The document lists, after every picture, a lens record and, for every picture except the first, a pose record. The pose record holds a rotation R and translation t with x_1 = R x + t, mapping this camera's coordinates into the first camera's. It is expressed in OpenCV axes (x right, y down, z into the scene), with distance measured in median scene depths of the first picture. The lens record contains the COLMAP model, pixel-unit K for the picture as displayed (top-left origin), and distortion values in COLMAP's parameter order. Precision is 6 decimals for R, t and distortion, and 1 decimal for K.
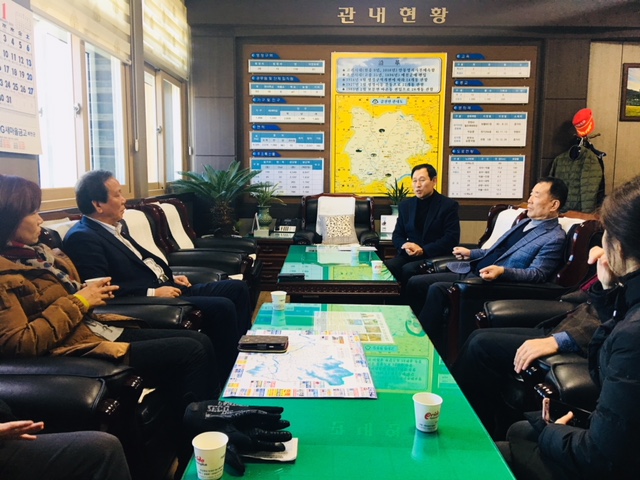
lens RADIAL K [[545.0, 0, 320.0], [0, 545.0, 240.0], [0, 0, 1]] dist [0.087585, -0.127821]
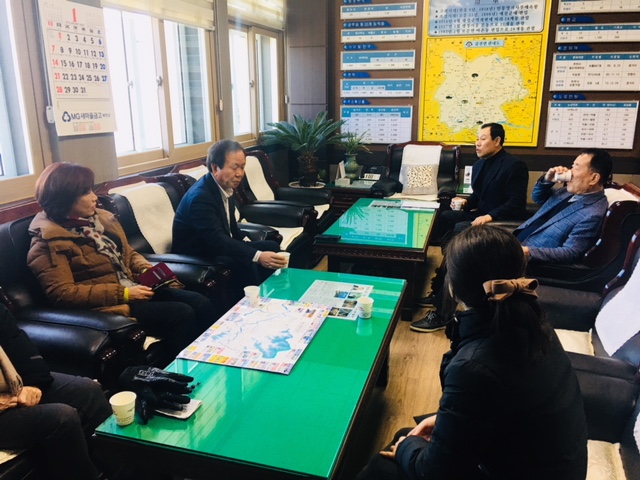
lens RADIAL K [[545.0, 0, 320.0], [0, 545.0, 240.0], [0, 0, 1]] dist [0.087585, -0.127821]
pose [[0.958824, 0.063037, -0.276918, 0.139775], [-0.021480, 0.988360, 0.150612, -0.055462], [0.283188, -0.138462, 0.949017, -0.029273]]
